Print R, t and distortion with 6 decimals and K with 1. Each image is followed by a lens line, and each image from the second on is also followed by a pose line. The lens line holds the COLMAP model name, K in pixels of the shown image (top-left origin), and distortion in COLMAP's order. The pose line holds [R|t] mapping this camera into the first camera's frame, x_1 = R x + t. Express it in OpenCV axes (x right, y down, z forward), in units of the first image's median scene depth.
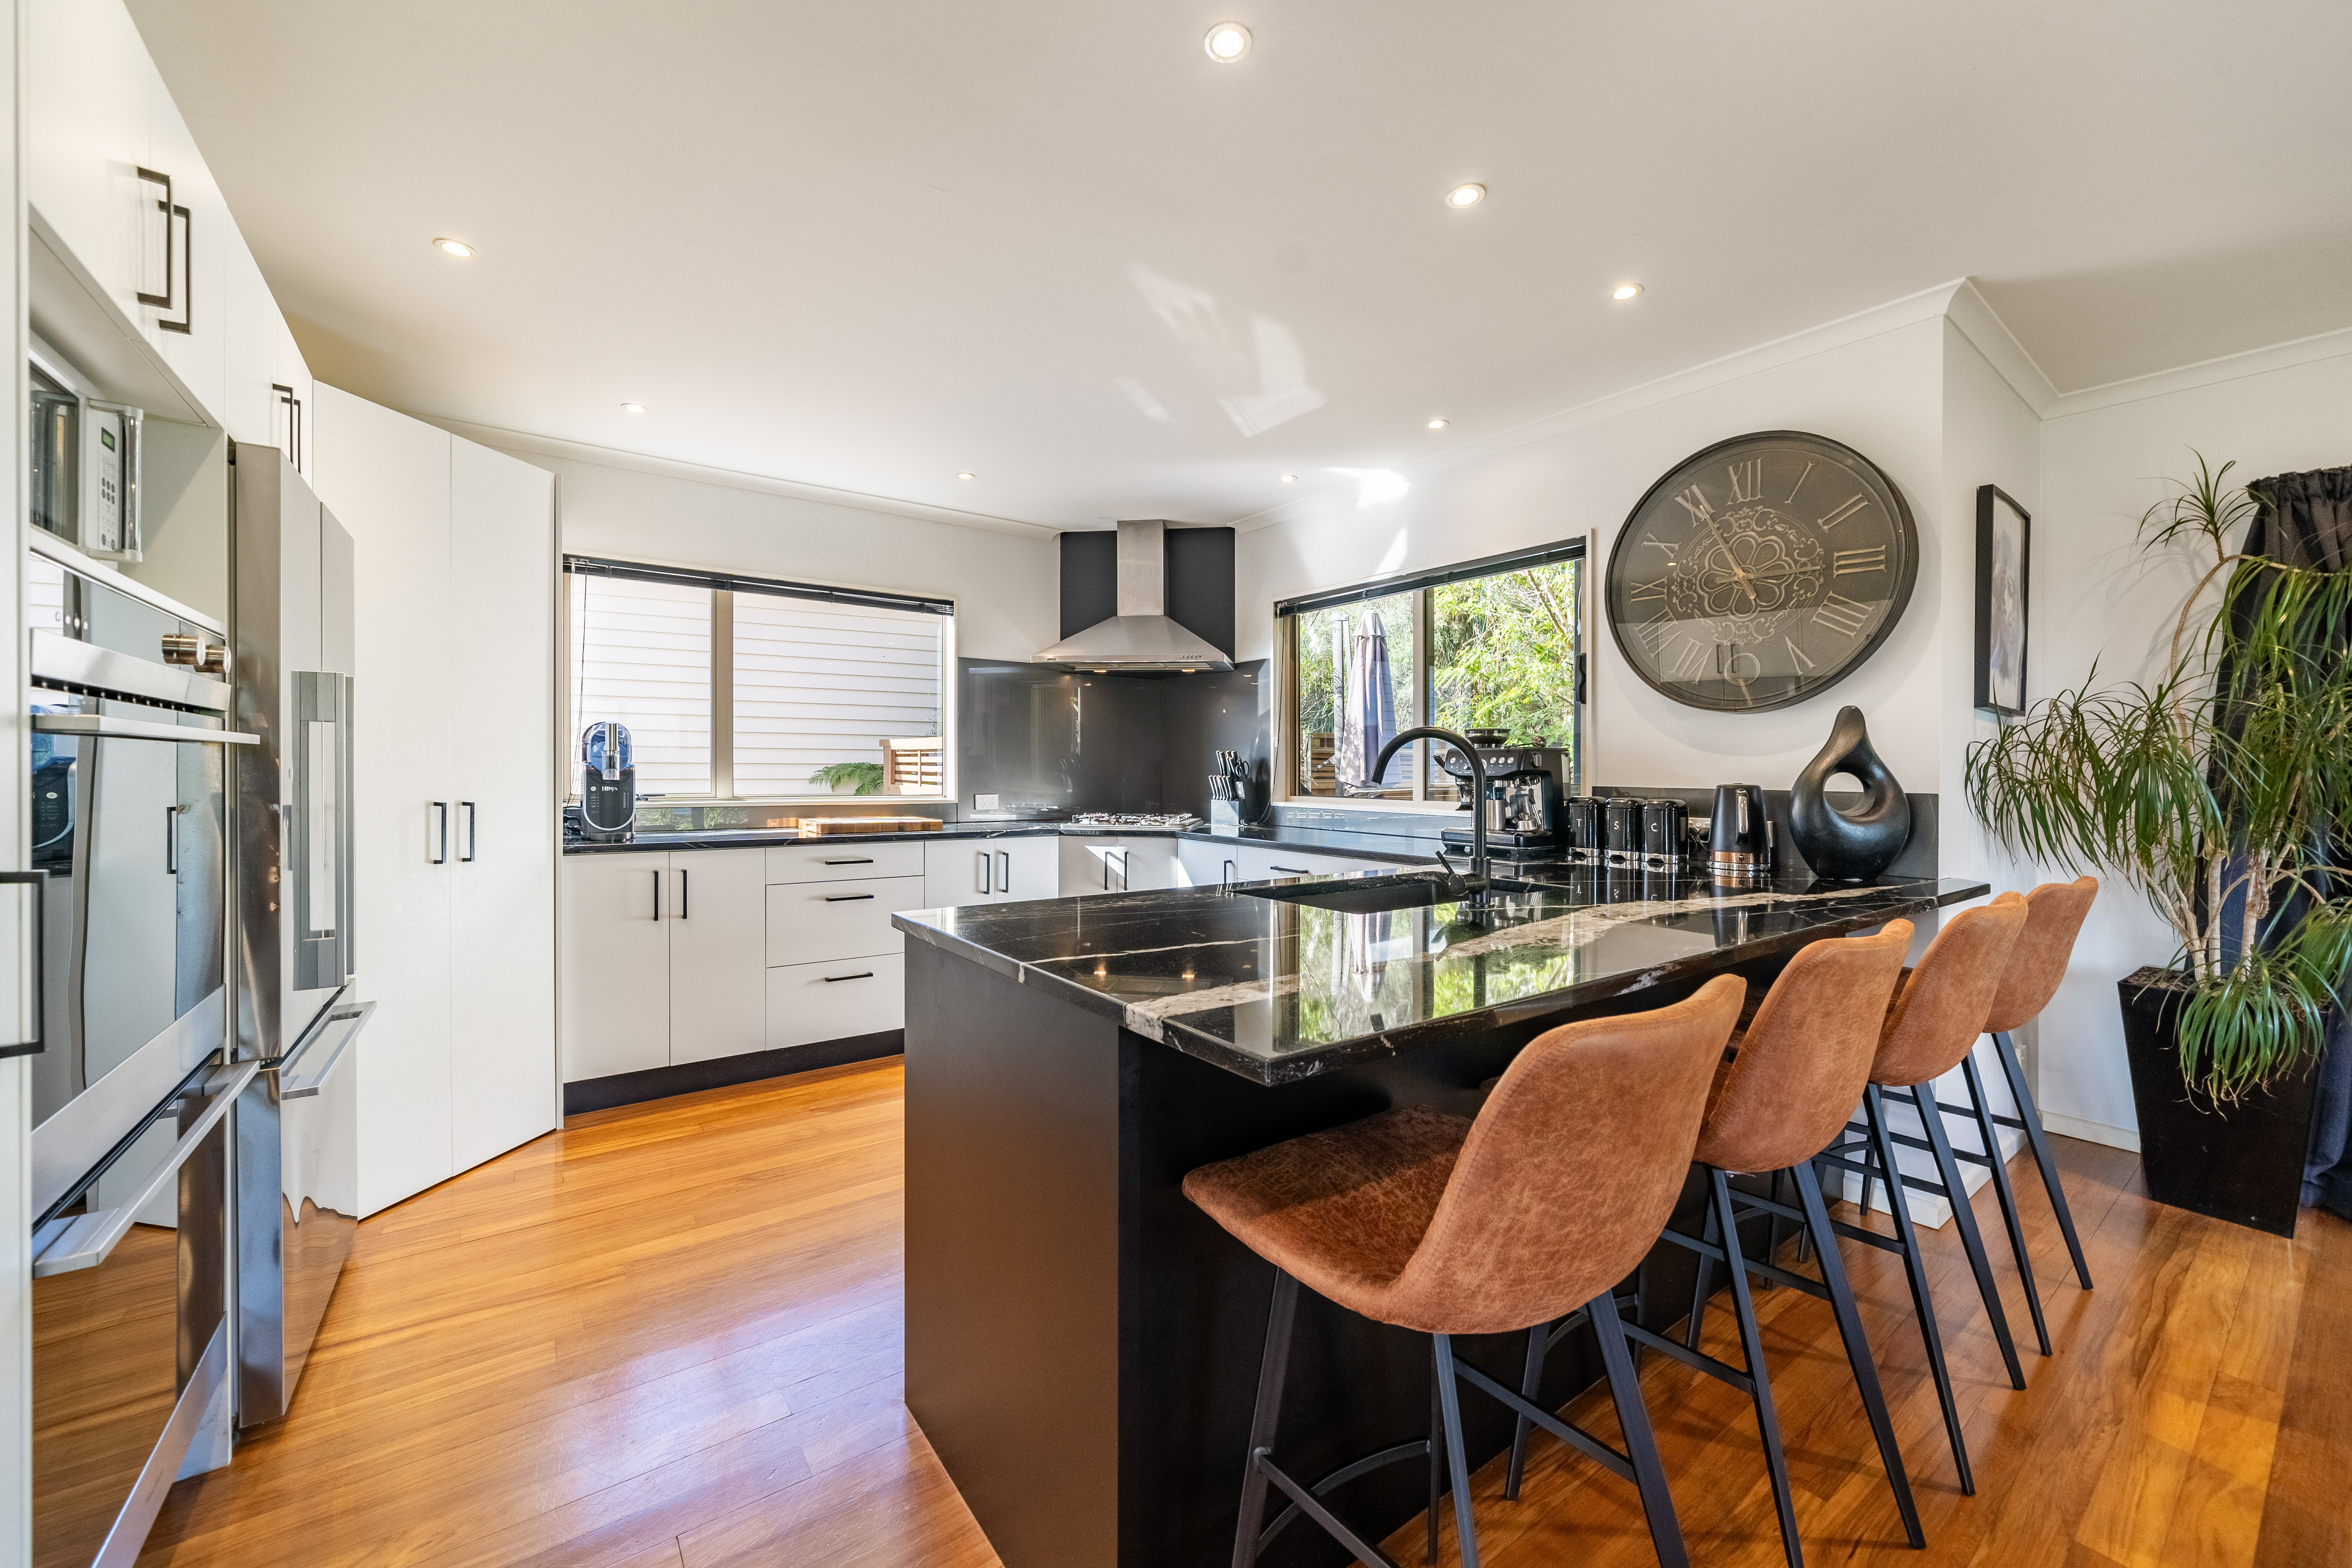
lens RADIAL K [[916.0, 0, 1208.3], [0, 916.0, 774.2], [0, 0, 1]] dist [-0.000477, -0.000107]
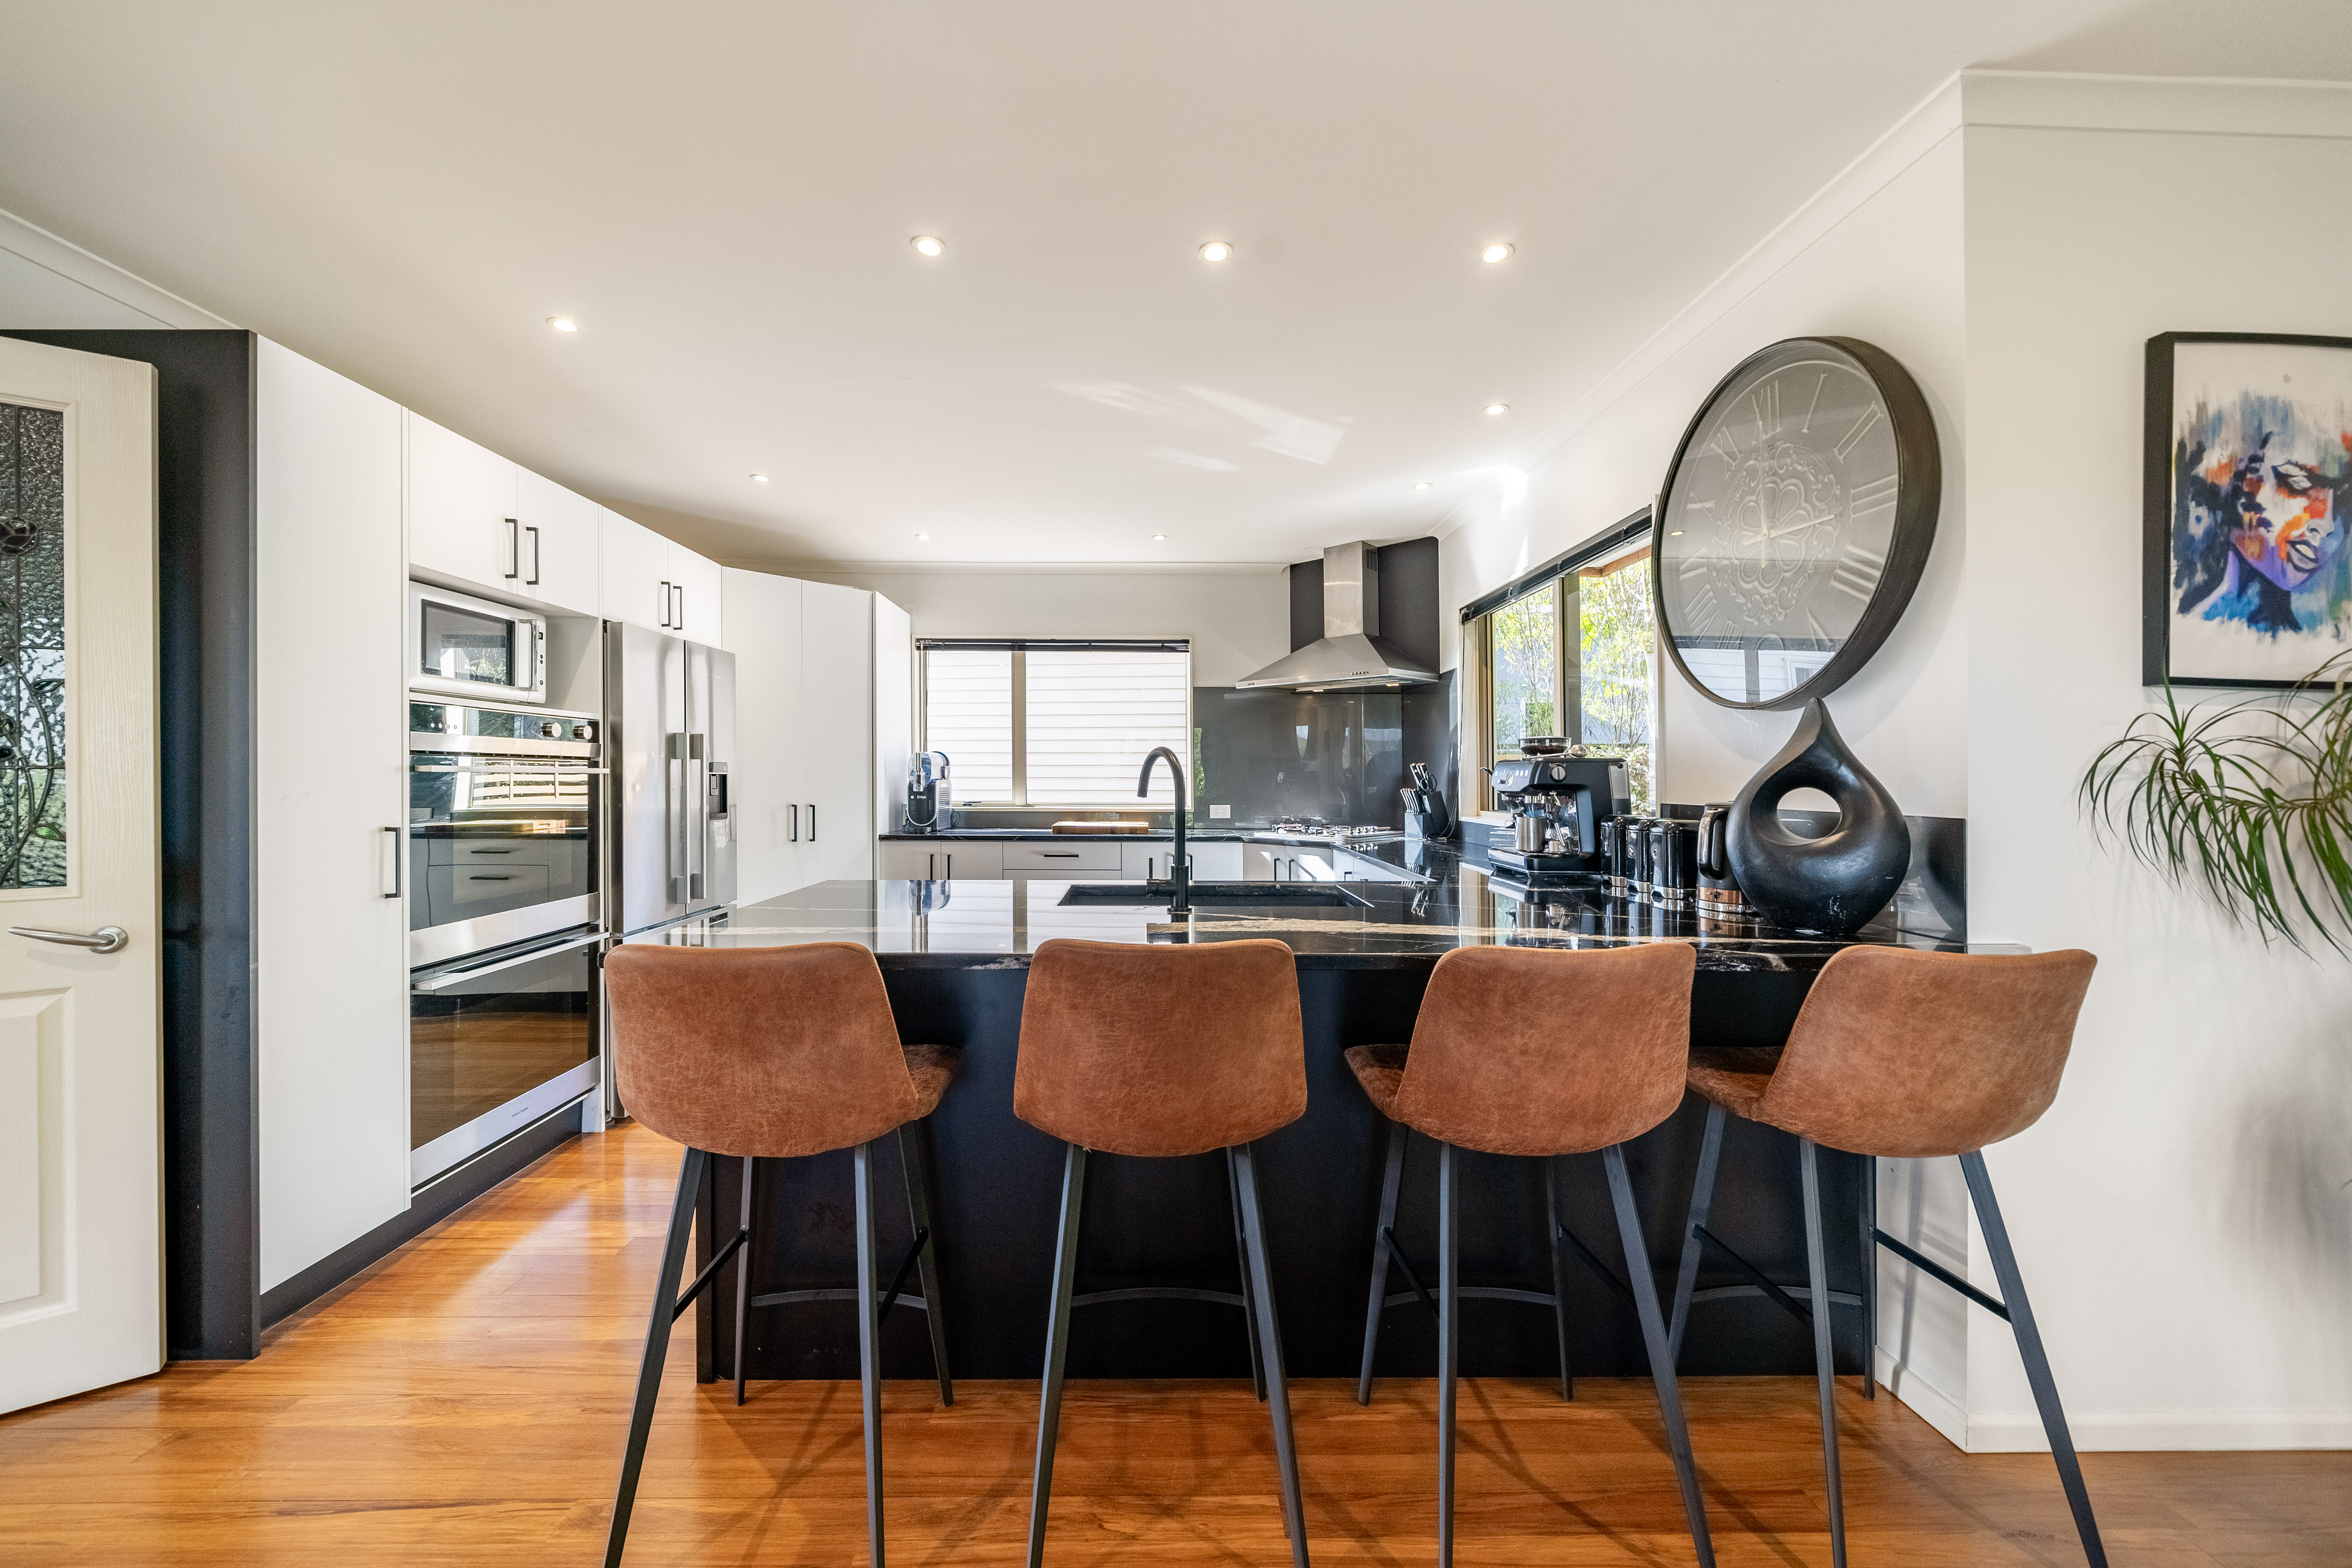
lens RADIAL K [[905.0, 0, 1169.0], [0, 905.0, 778.4], [0, 0, 1]] dist [-0.001233, 0.000081]
pose [[0.806758, -0.005812, -0.590853, 0.431160], [0.000832, 0.999962, -0.008701, -0.001789], [0.590881, 0.006528, 0.806732, 0.057514]]
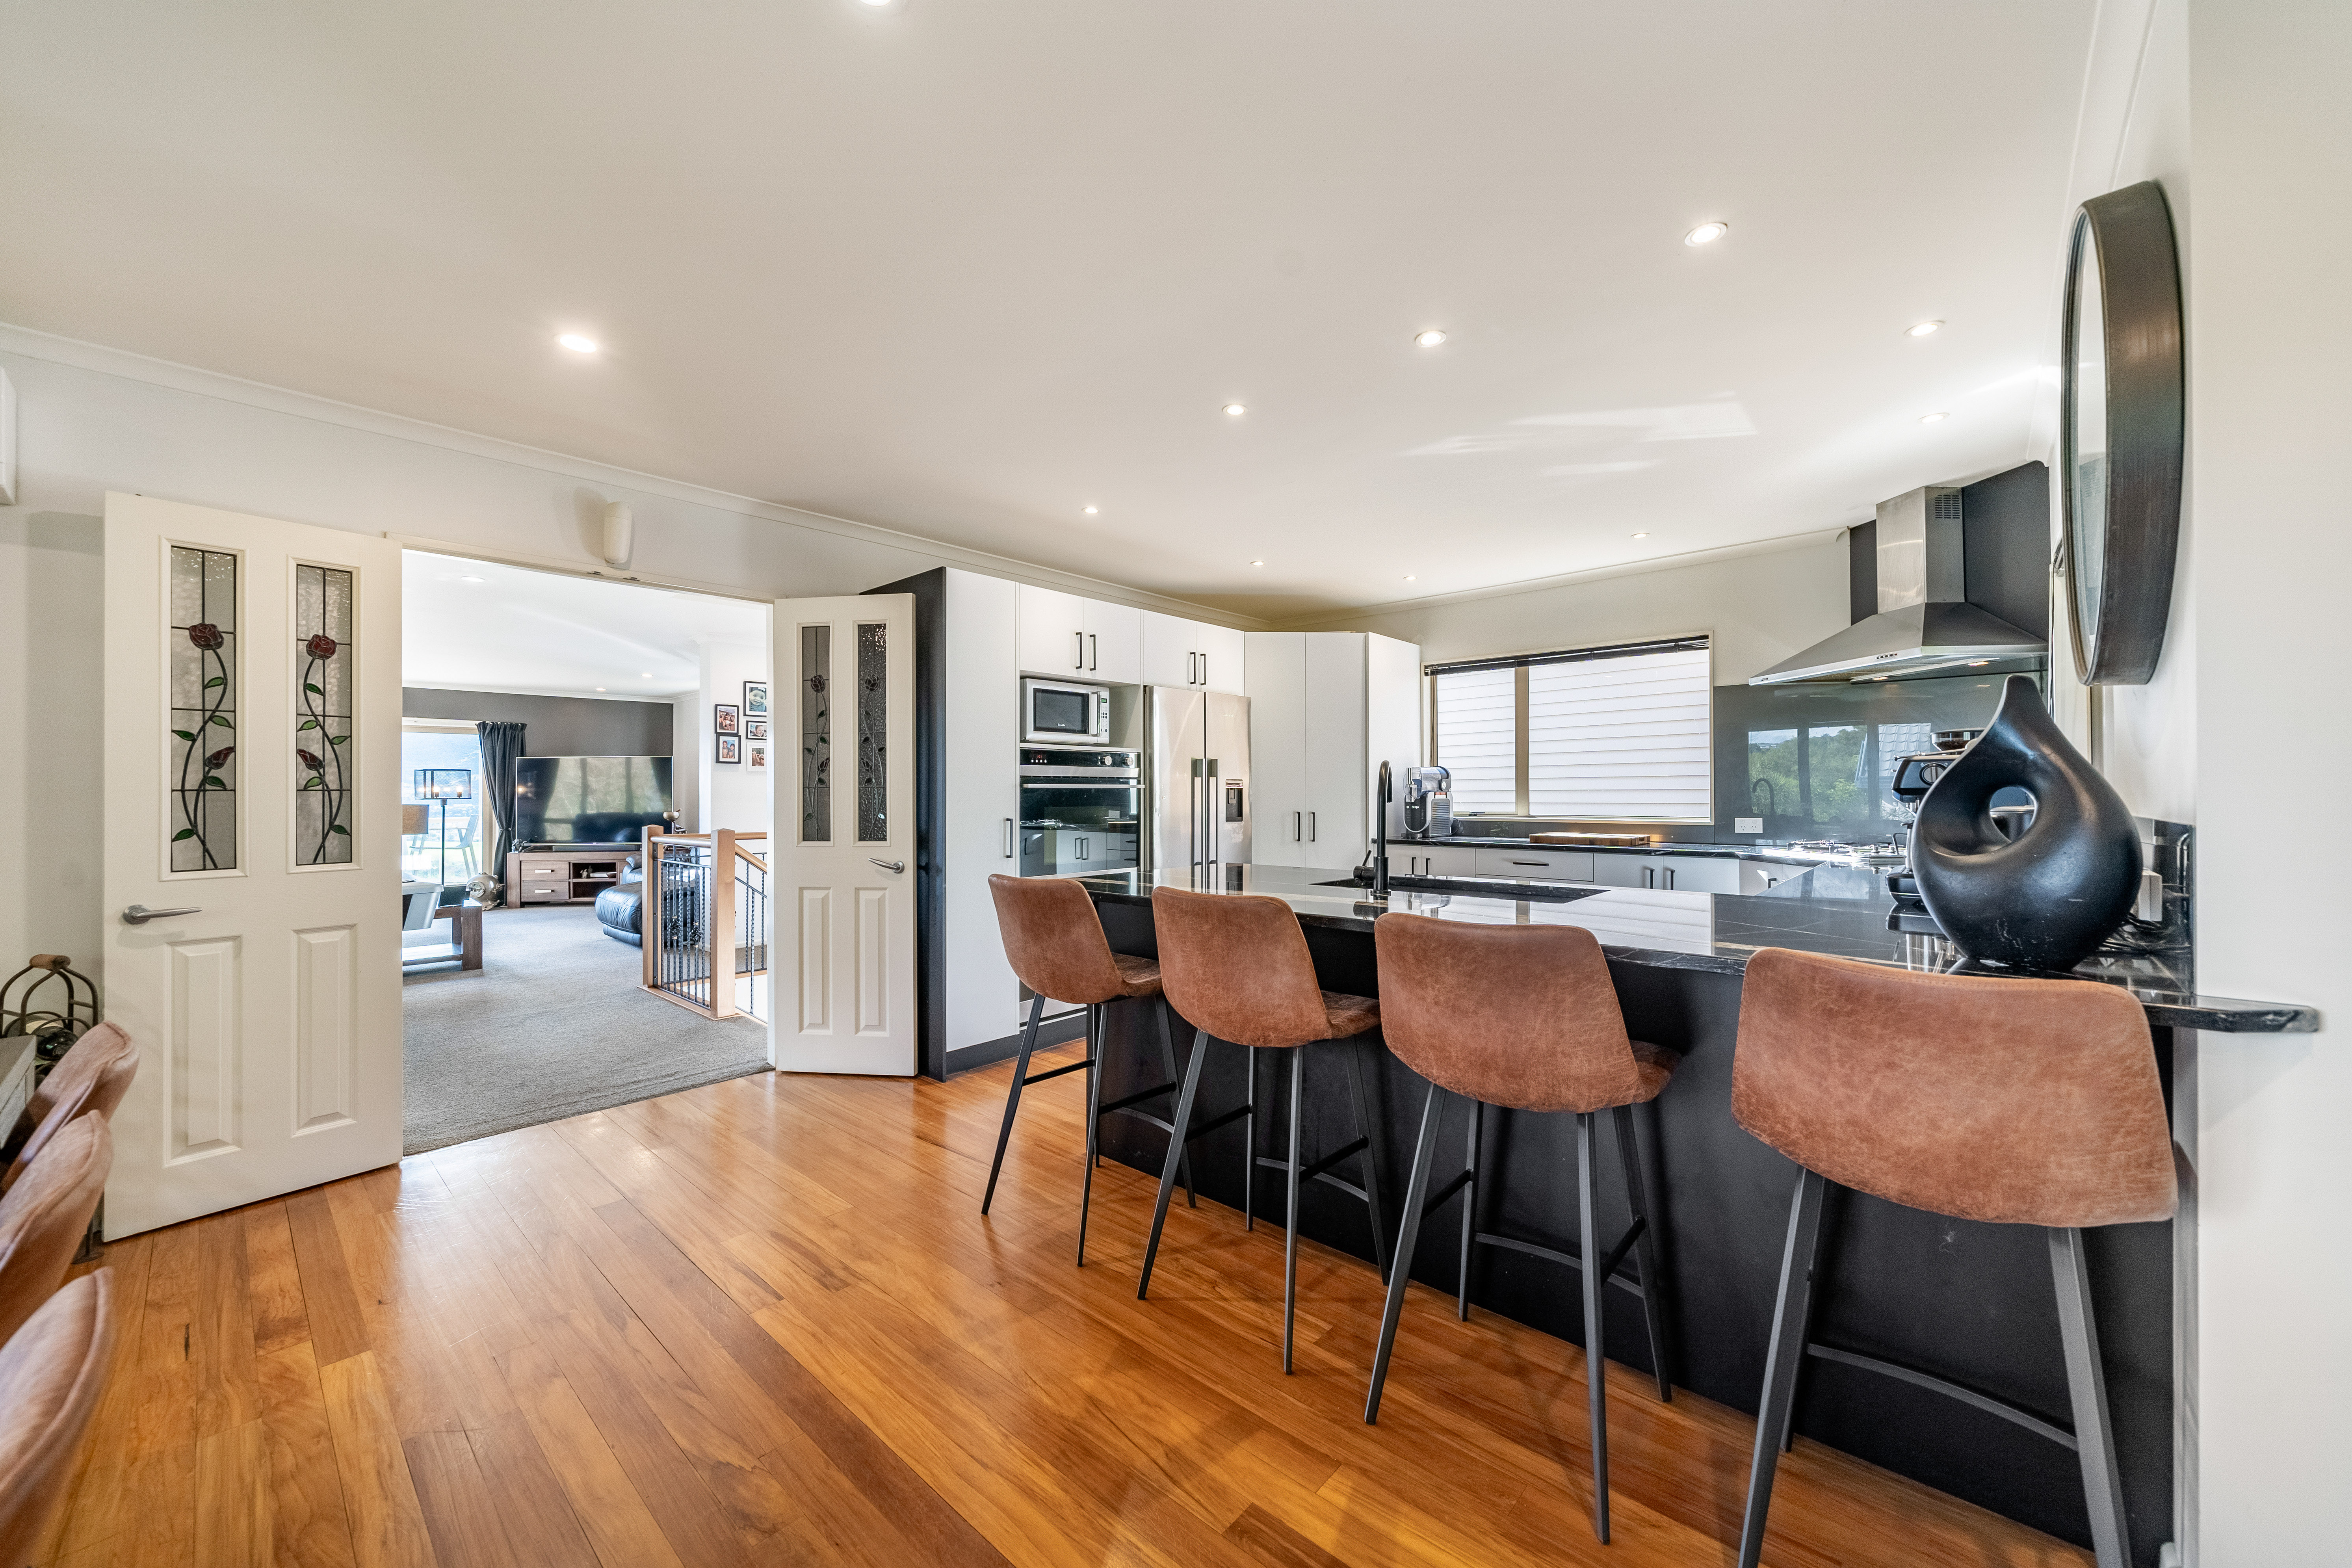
lens RADIAL K [[895.1, 0, 1137.2], [0, 895.1, 792.3], [0, 0, 1]] dist [-0.000337, 0.000026]
pose [[0.162540, -0.011486, -0.986635, 0.711850], [0.000092, 0.999932, -0.011626, 0.005466], [0.986702, 0.001799, 0.162530, 0.201039]]
